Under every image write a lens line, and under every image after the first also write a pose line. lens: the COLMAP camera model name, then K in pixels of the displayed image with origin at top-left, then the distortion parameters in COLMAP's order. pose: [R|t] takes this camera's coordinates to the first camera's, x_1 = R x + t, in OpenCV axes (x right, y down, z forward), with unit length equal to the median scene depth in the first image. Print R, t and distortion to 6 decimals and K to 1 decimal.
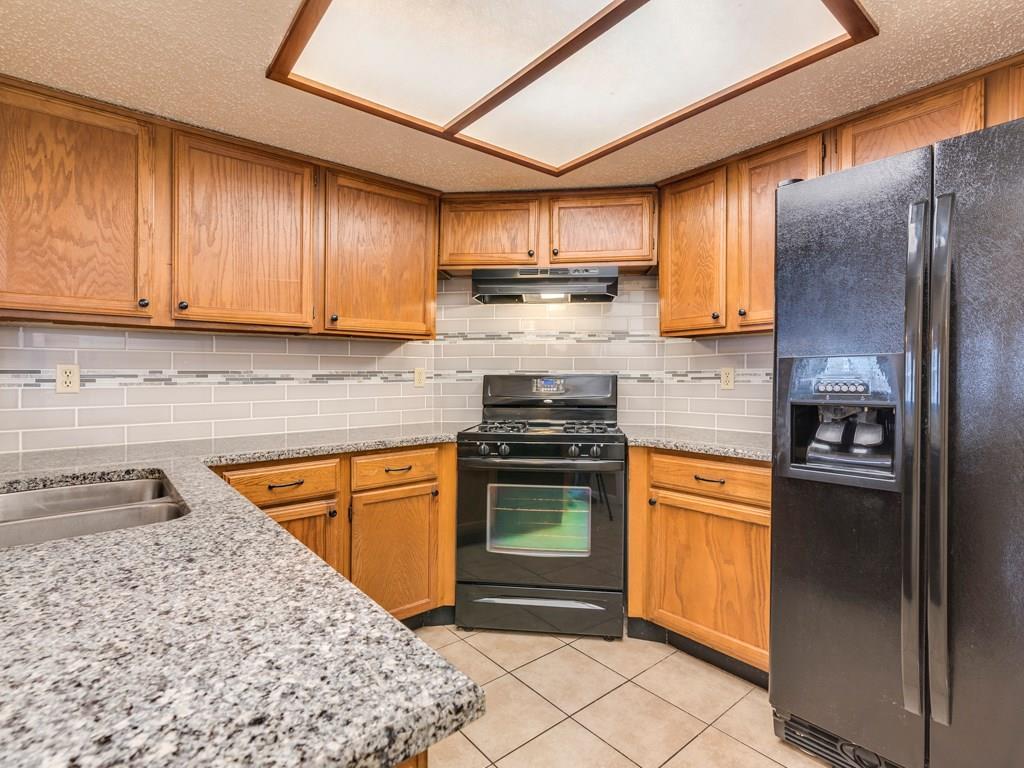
lens RADIAL K [[500.3, 0, 513.5], [0, 500.3, 388.2], [0, 0, 1]] dist [0.000094, -0.000409]
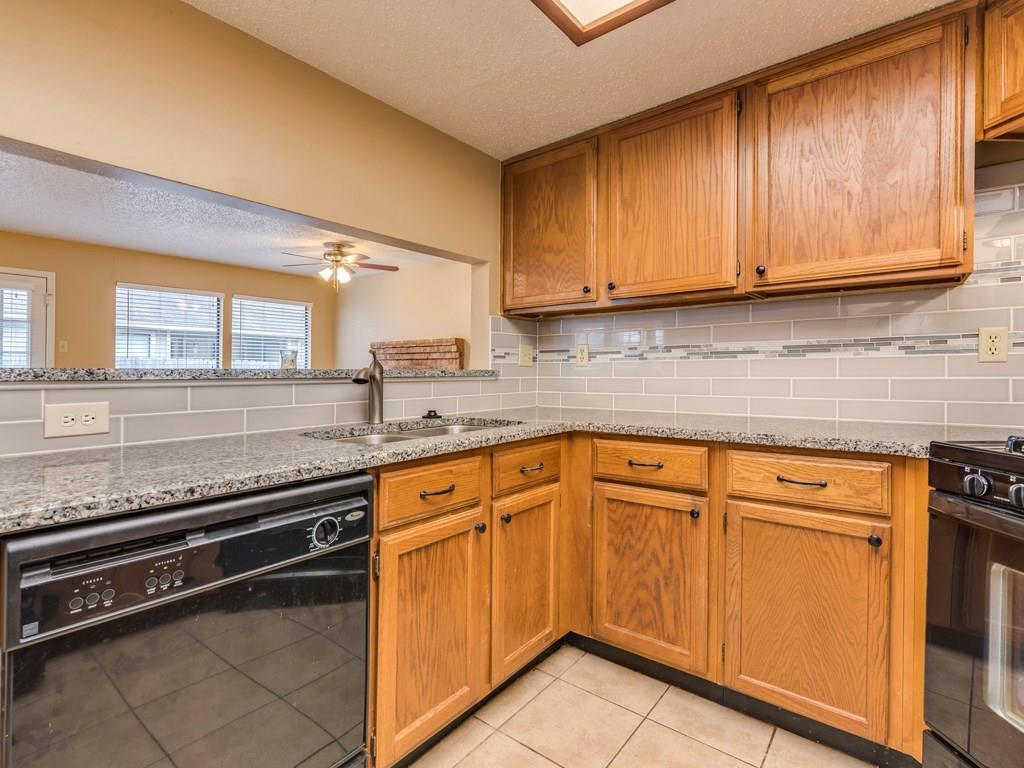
lens RADIAL K [[500.3, 0, 515.4], [0, 500.3, 367.1], [0, 0, 1]] dist [0.000094, -0.000409]
pose [[0.207158, -0.004434, -0.978298, 0.333002], [-0.017472, 0.999813, -0.008231, 0.023737], [0.978152, 0.018798, 0.207042, 0.496677]]
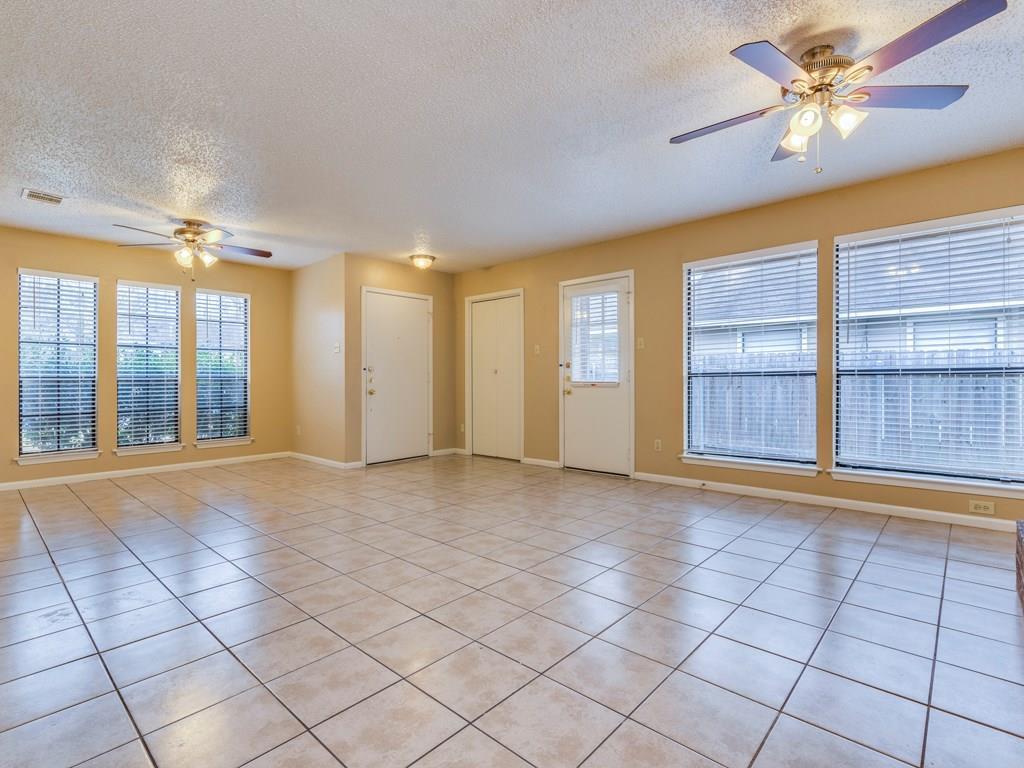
lens RADIAL K [[500.3, 0, 515.3], [0, 500.3, 377.5], [0, 0, 1]] dist [0.000094, -0.000409]
pose [[-0.990548, 0.010799, -0.136744, -1.557791], [0.008536, 0.999817, 0.017127, 0.055979], [0.136904, 0.015798, -0.990458, 1.092707]]
